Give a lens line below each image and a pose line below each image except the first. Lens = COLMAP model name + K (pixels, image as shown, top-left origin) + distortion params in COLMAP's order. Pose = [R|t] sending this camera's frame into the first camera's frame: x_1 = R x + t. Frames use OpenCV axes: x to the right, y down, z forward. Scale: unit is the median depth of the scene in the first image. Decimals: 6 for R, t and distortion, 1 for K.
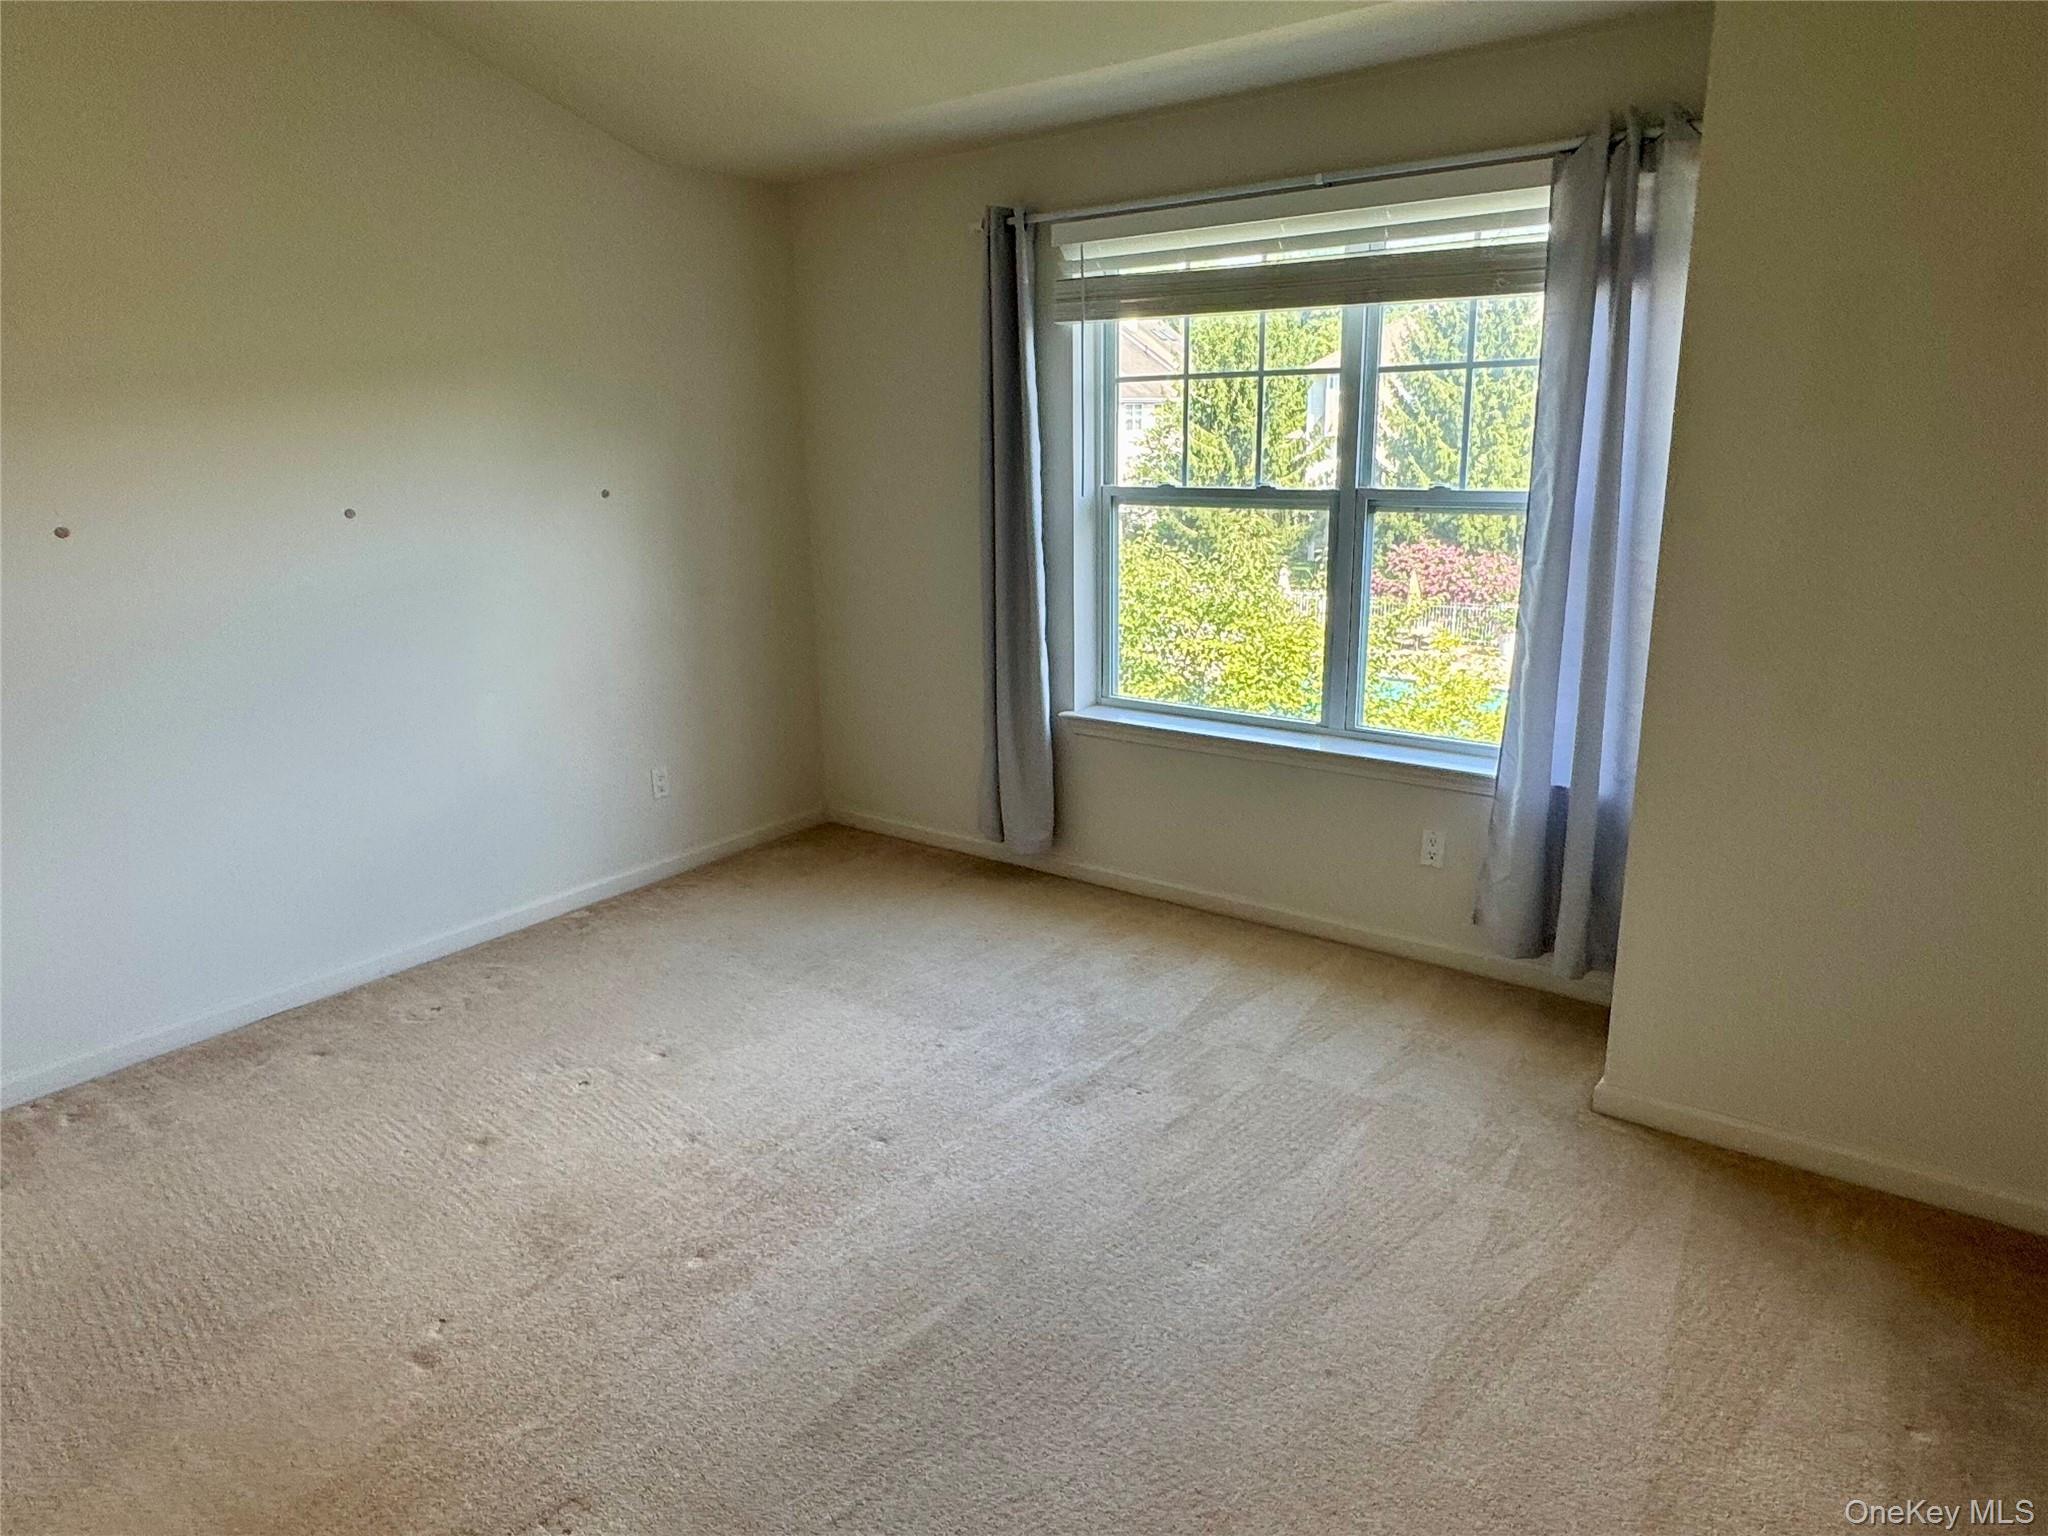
lens RADIAL K [[1332.7, 0, 1024.0], [0, 1332.7, 768.0], [0, 0, 1]] dist [0.001461, 0.005259]
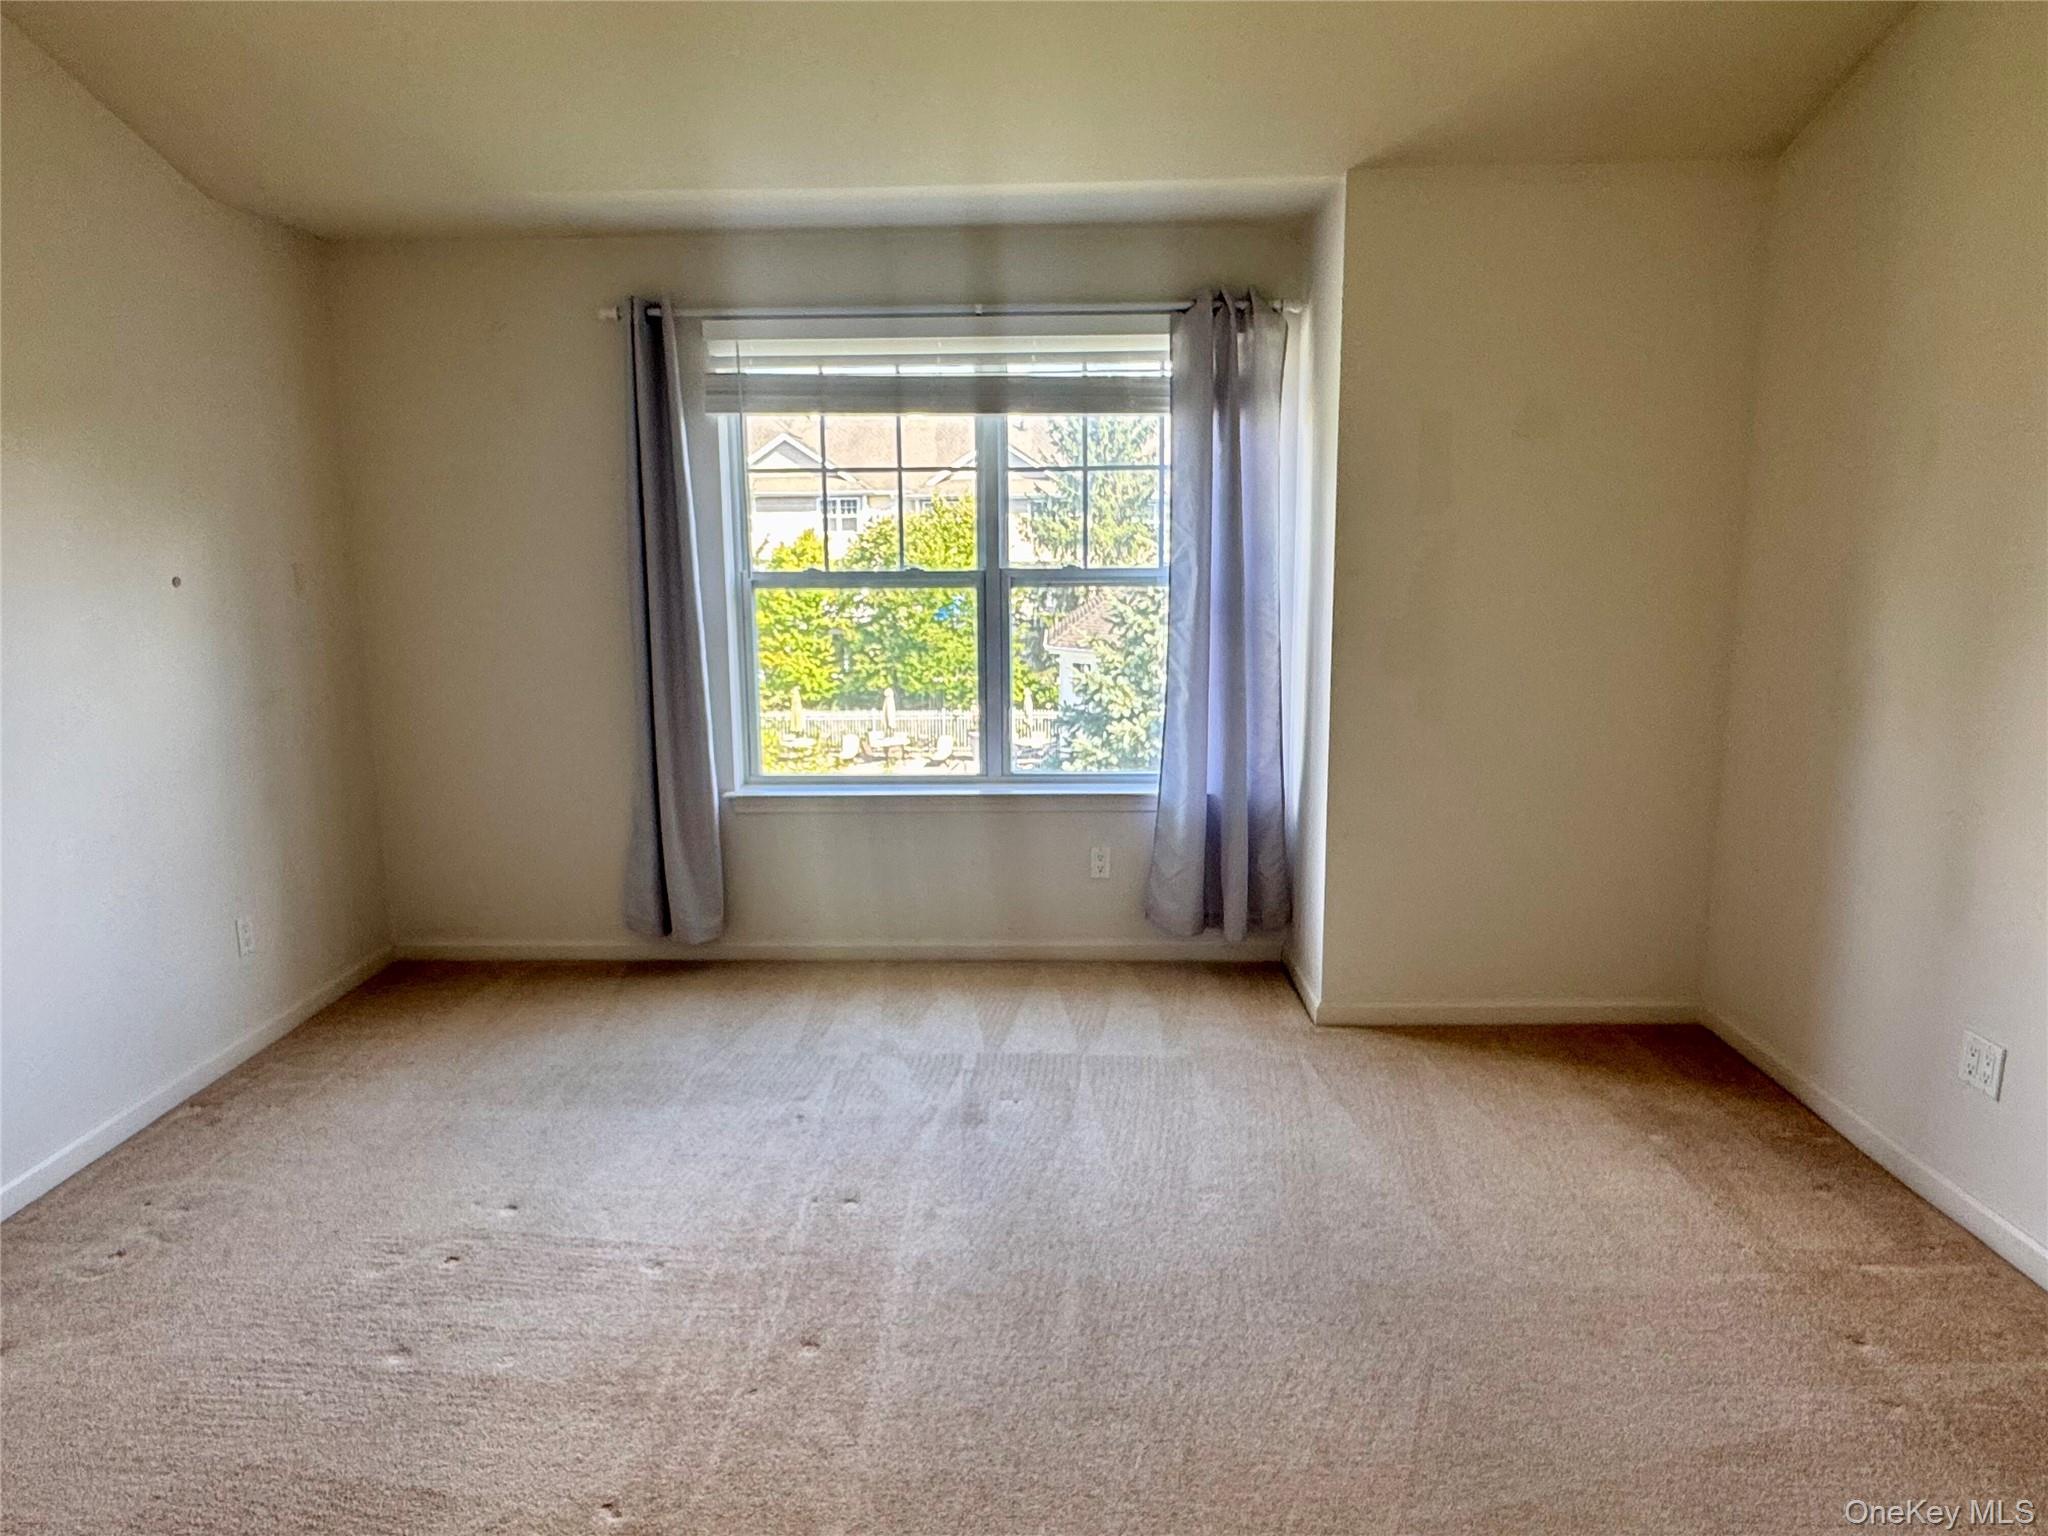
lens RADIAL K [[1332.7, 0, 1024.0], [0, 1332.7, 768.0], [0, 0, 1]] dist [0.001461, 0.005259]
pose [[0.796947, -0.090436, 0.597241, -0.456507], [0.145149, 0.988430, -0.044012, 0.018536], [-0.586351, 0.121765, 0.800853, 0.072768]]
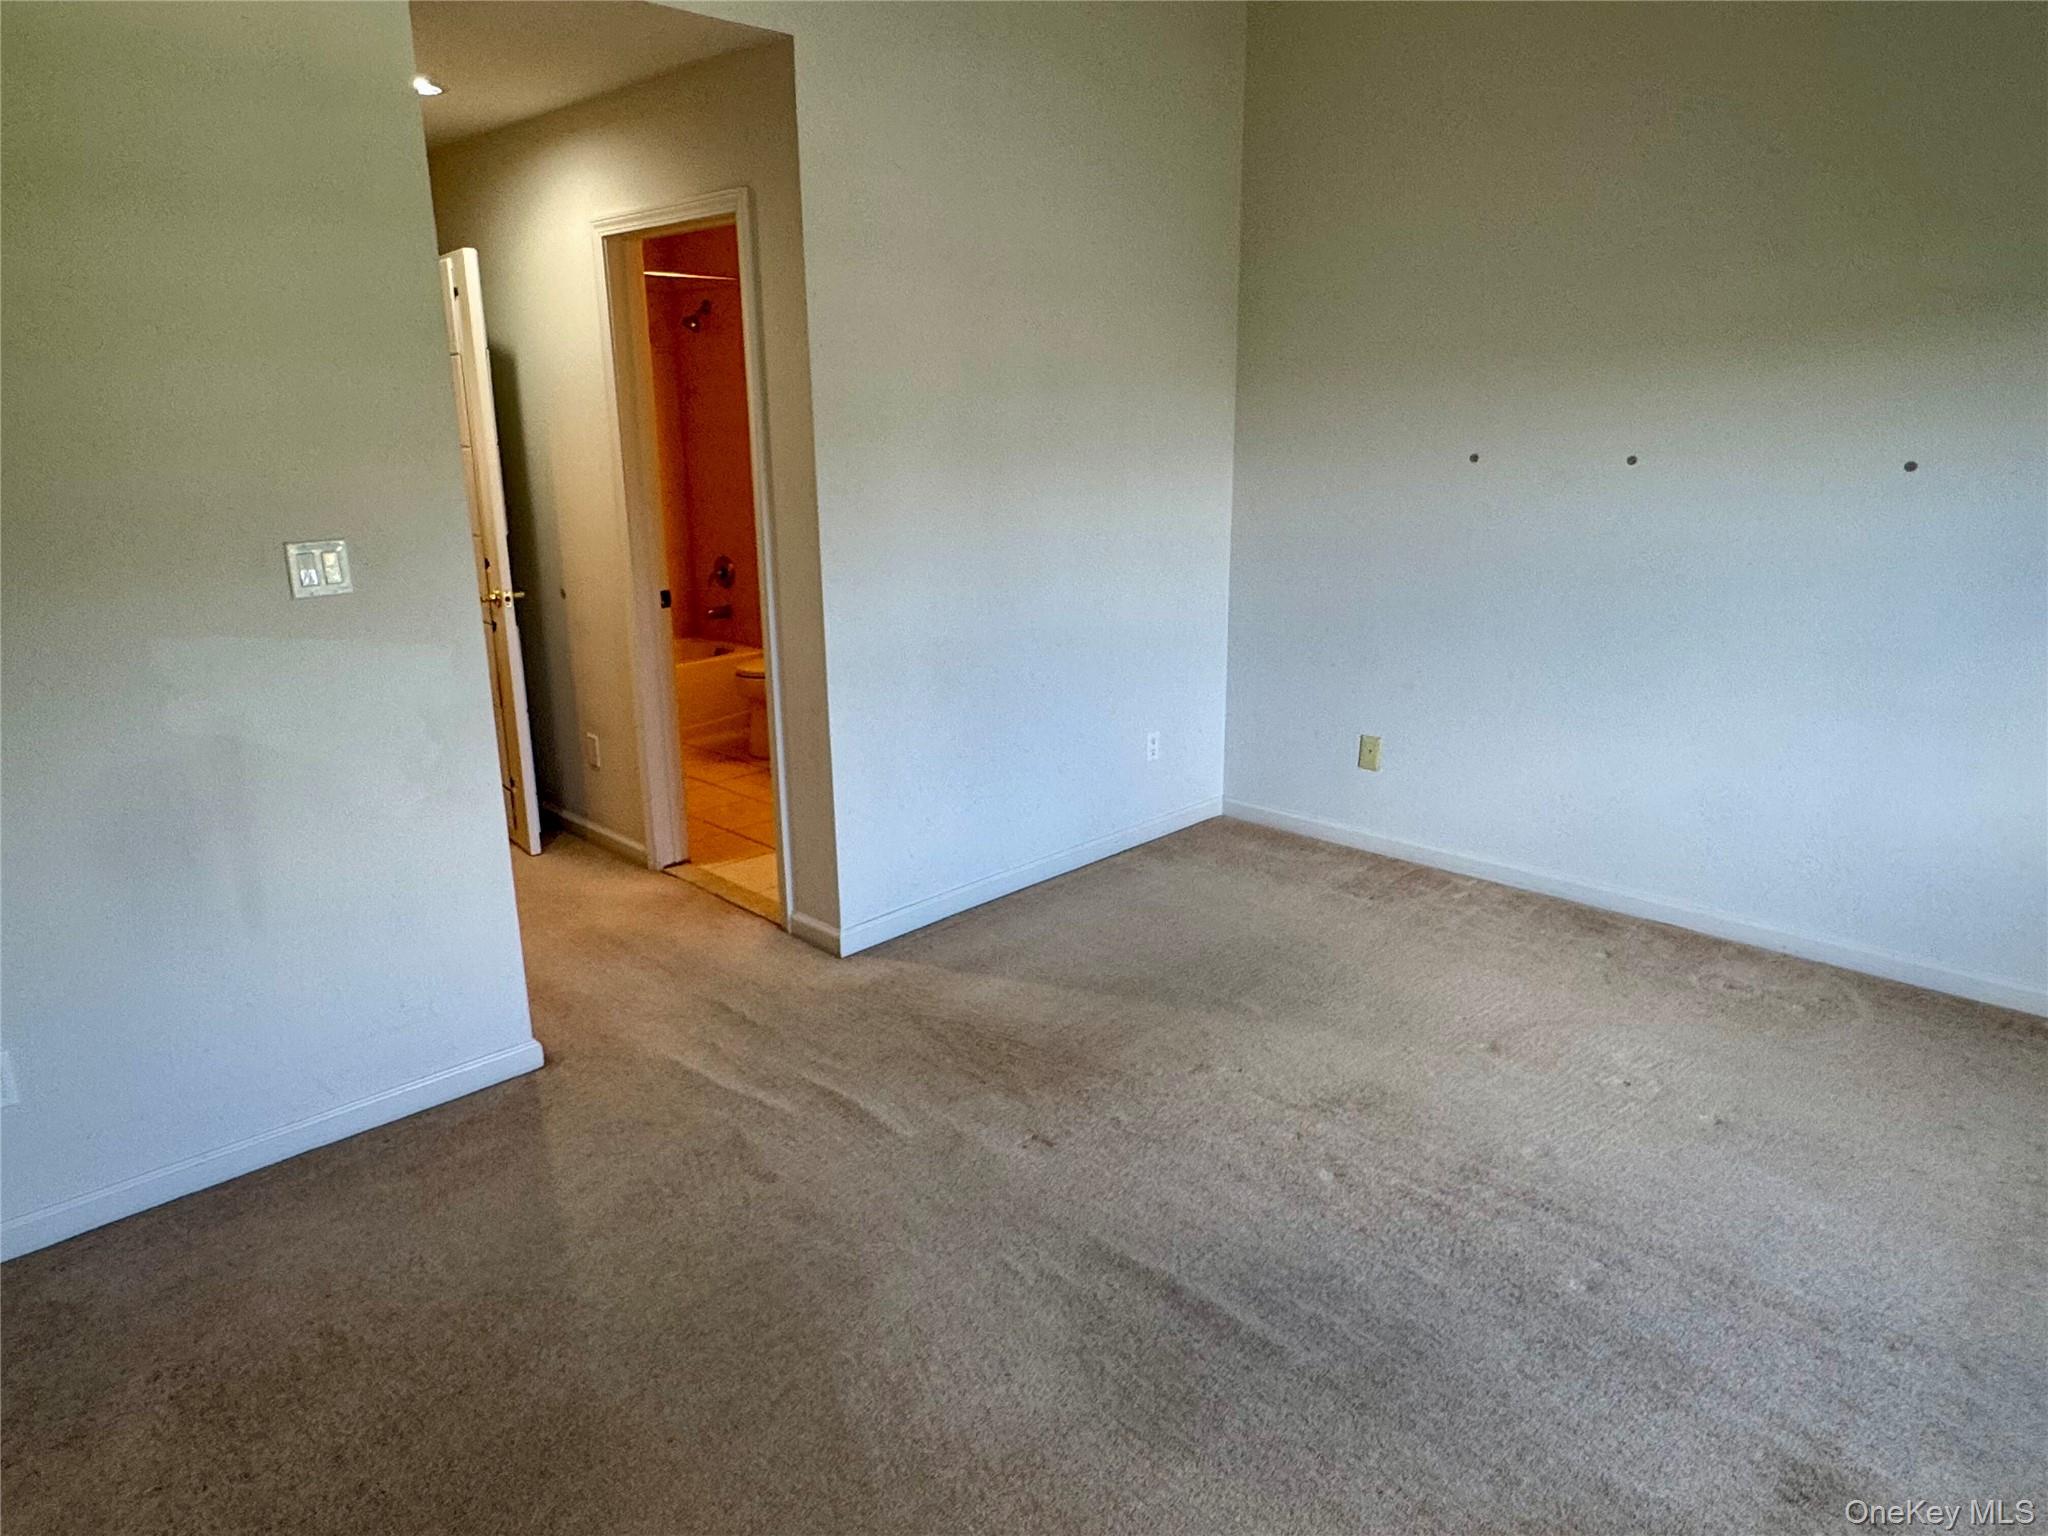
lens RADIAL K [[1332.7, 0, 1024.0], [0, 1332.7, 768.0], [0, 0, 1]] dist [0.001461, 0.005259]
pose [[-0.129102, 0.286468, -0.949352, 0.488591], [-0.241979, 0.919321, 0.310313, -0.139122], [0.961654, 0.269785, -0.049367, 0.509620]]
